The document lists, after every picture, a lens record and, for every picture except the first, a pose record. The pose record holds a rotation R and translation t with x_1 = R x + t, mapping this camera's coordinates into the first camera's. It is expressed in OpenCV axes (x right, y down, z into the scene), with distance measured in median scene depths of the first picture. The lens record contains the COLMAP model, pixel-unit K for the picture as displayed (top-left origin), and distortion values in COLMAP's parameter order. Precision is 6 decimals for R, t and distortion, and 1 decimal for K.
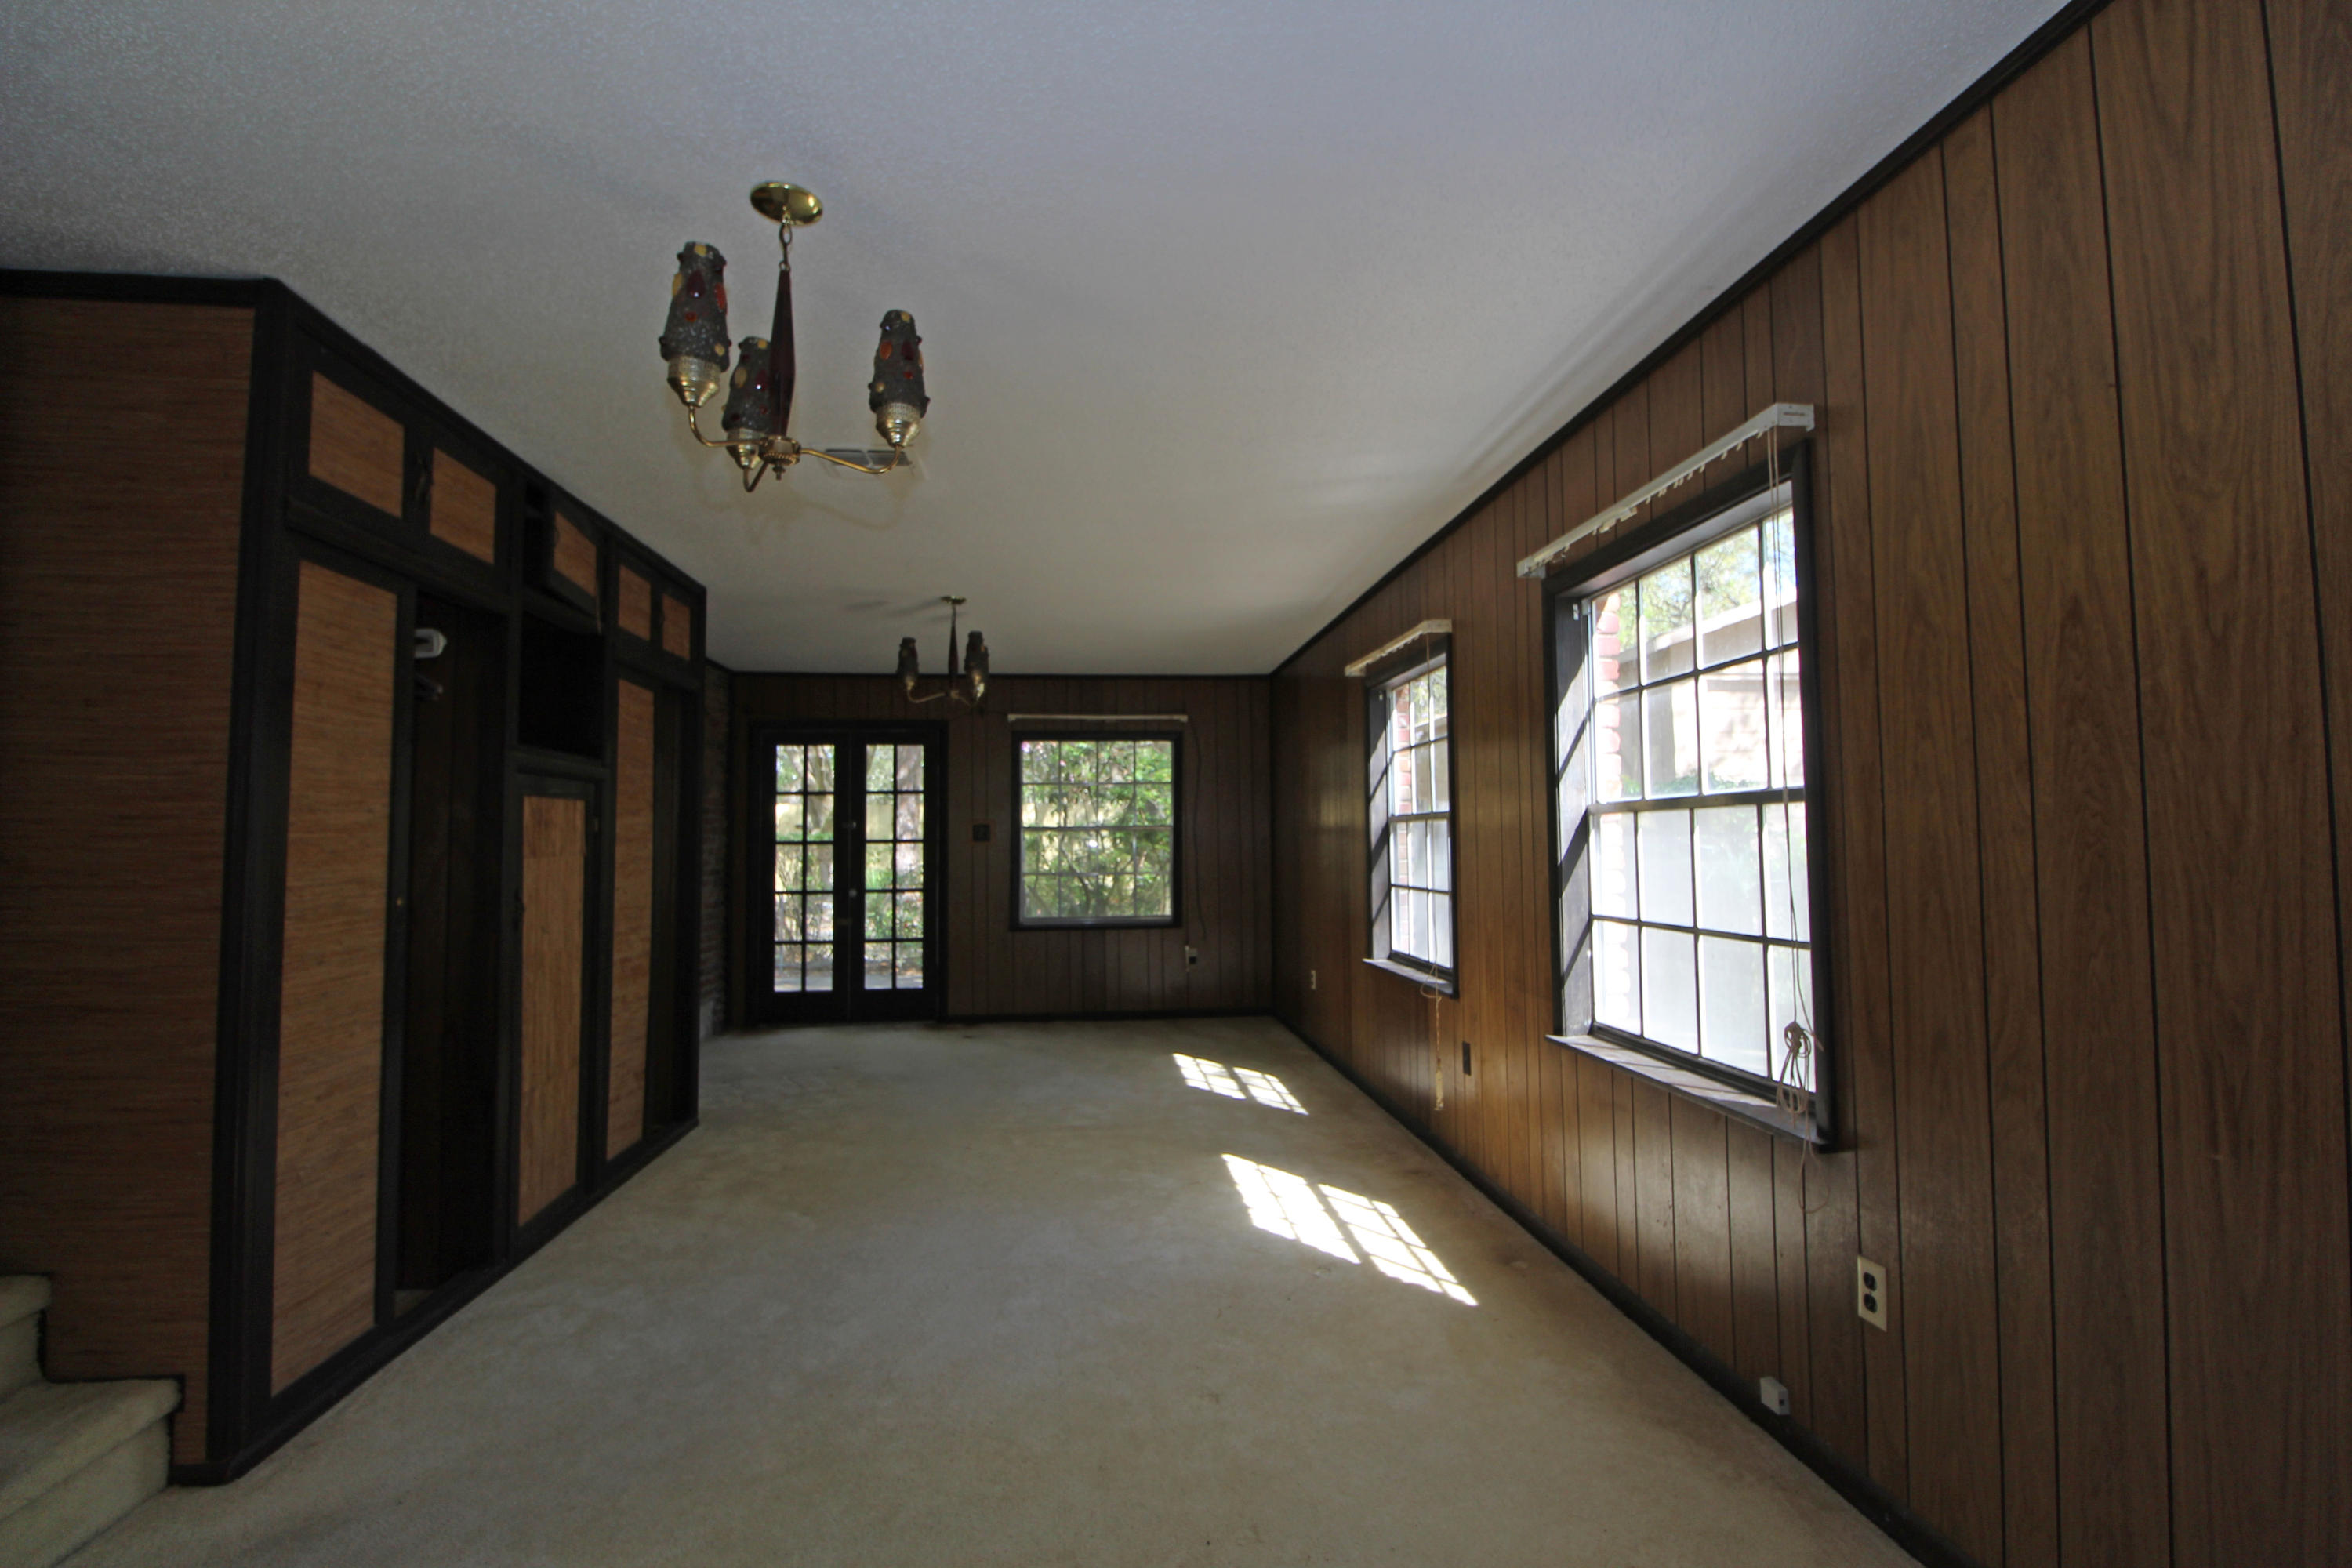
lens RADIAL K [[1095.3, 0, 1187.2], [0, 1095.3, 774.0], [0, 0, 1]] dist [0.001508, -0.012229]
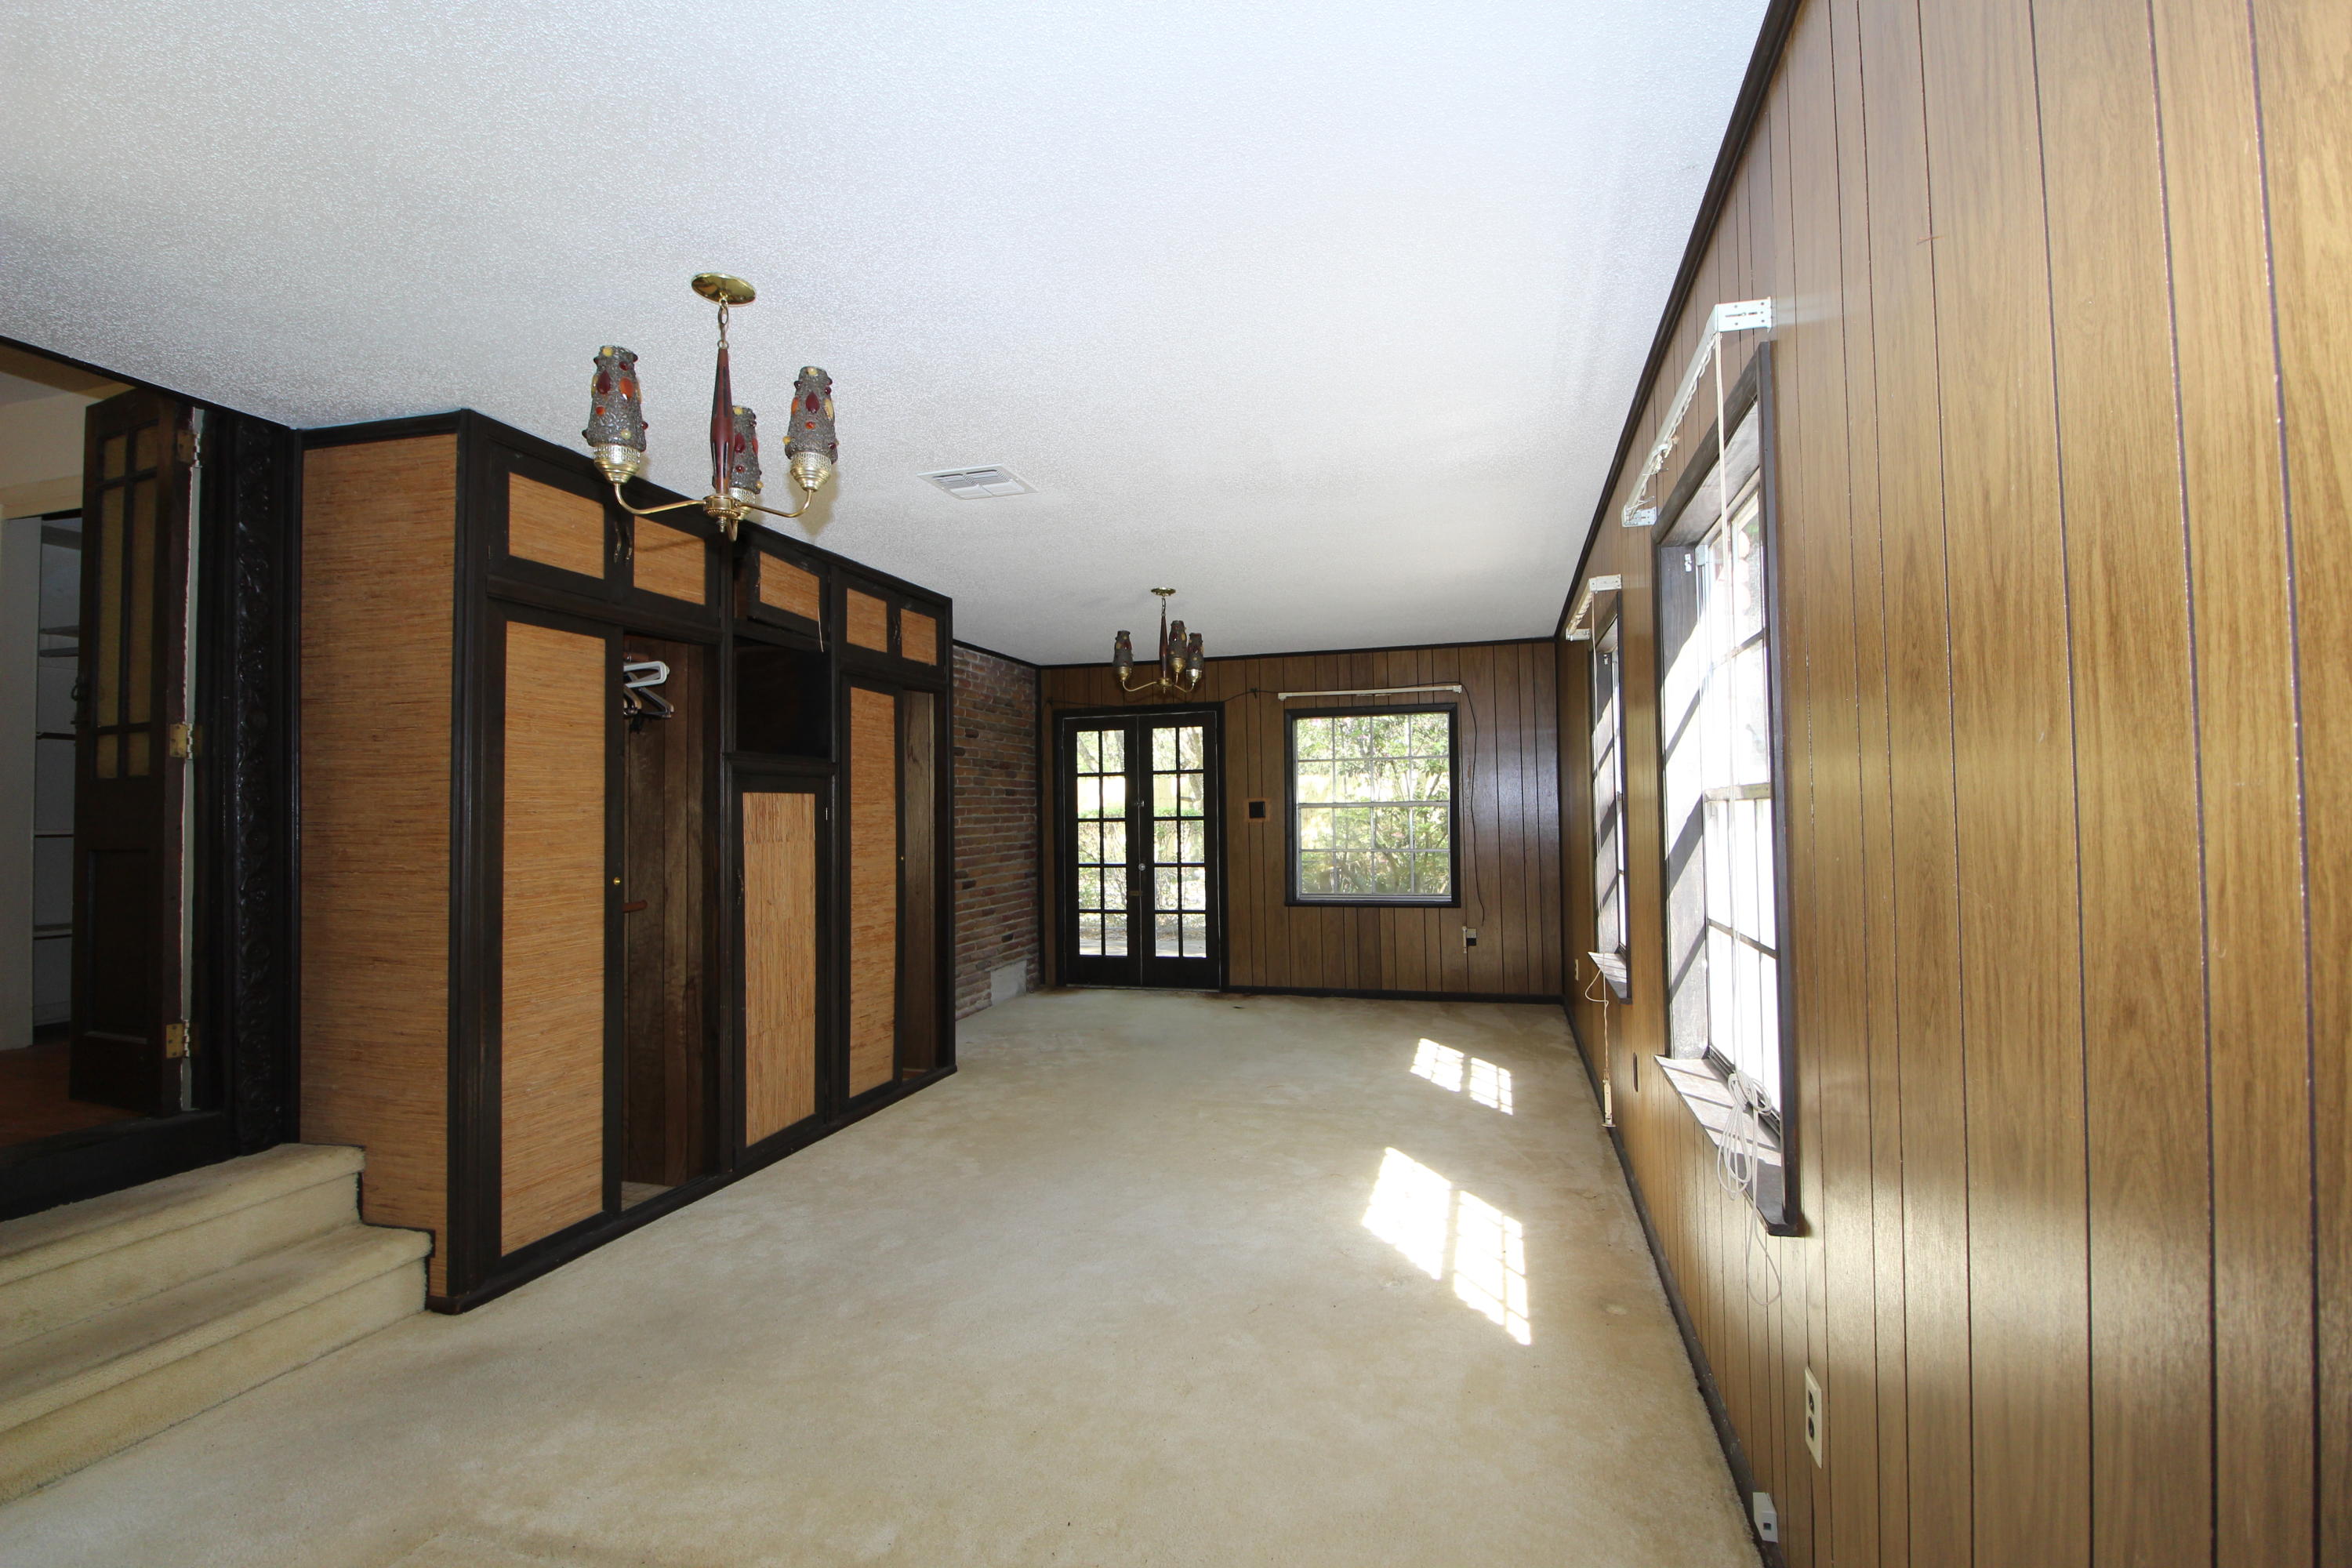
lens RADIAL K [[1095.3, 0, 1192.2], [0, 1095.3, 774.3], [0, 0, 1]] dist [0.001508, -0.012229]
pose [[0.926792, -0.017386, -0.375172, 0.347520], [0.029113, 0.999248, 0.025611, -0.018964], [0.374444, -0.034658, 0.926602, 0.071598]]
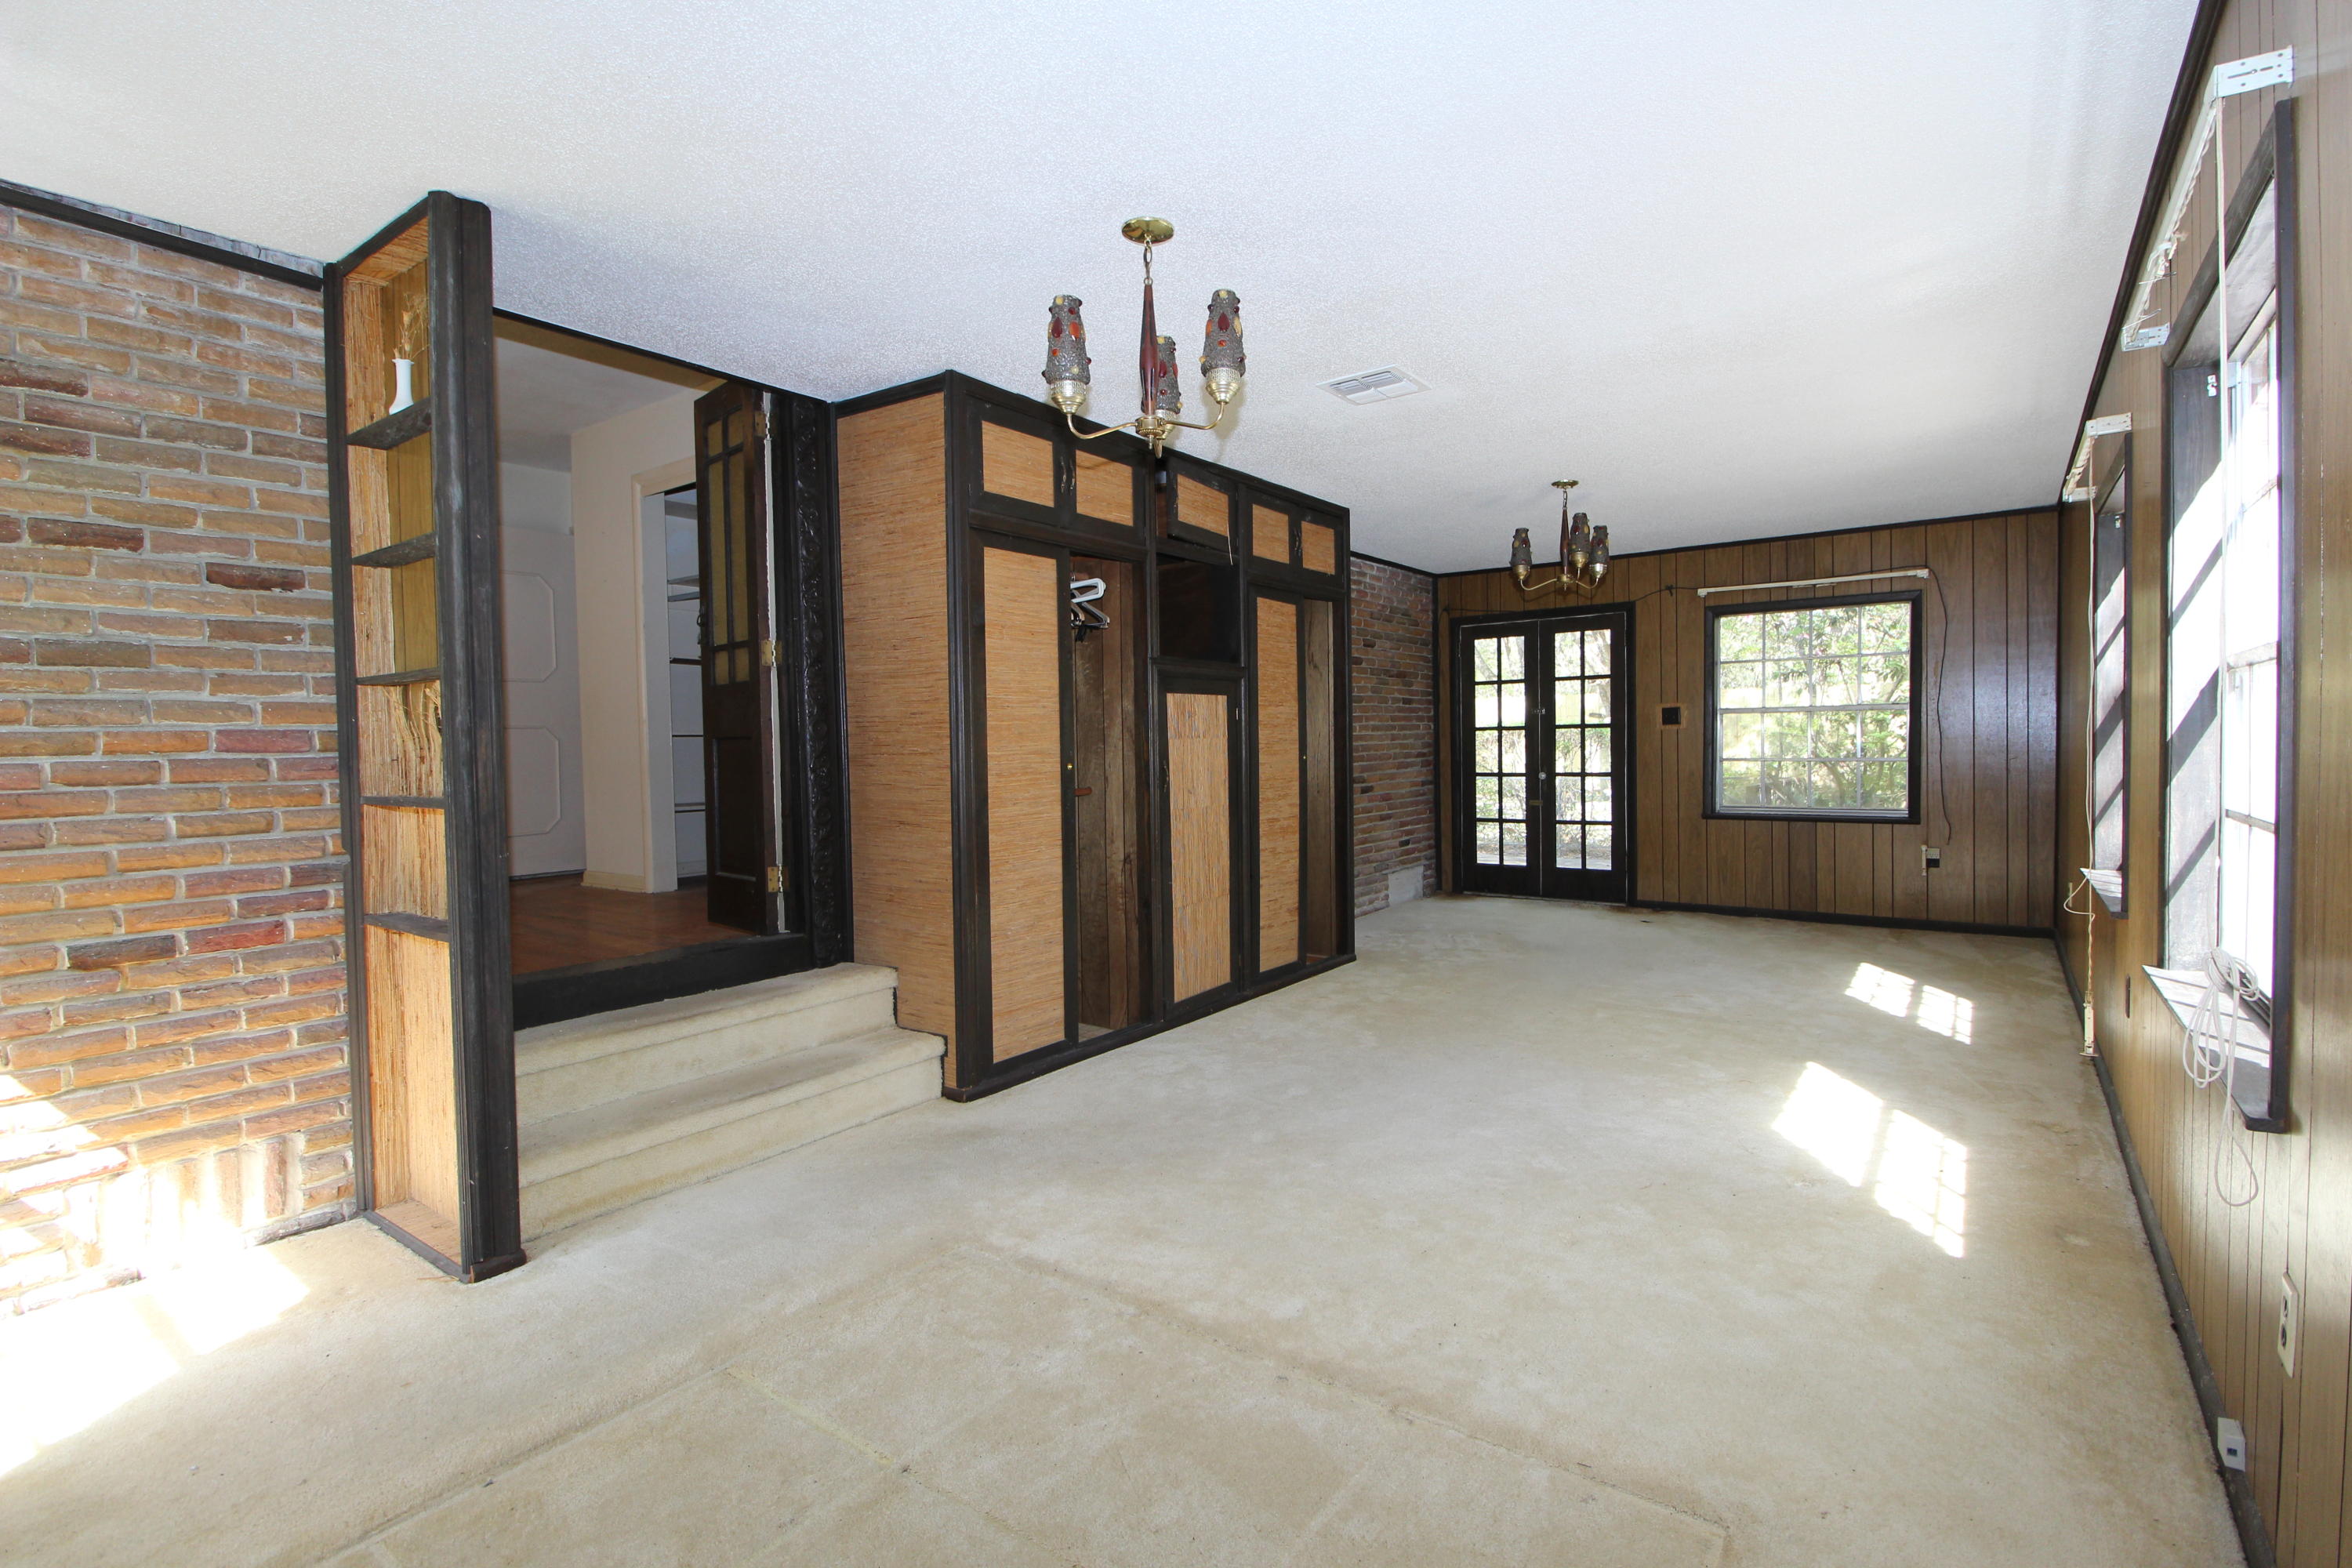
lens RADIAL K [[1095.3, 0, 1191.6], [0, 1095.3, 775.7], [0, 0, 1]] dist [0.001508, -0.012229]
pose [[0.734293, 0.018254, -0.678587, 0.386318], [0.050873, 0.995347, 0.081825, 0.013498], [0.676923, -0.094605, 0.729948, 0.017300]]
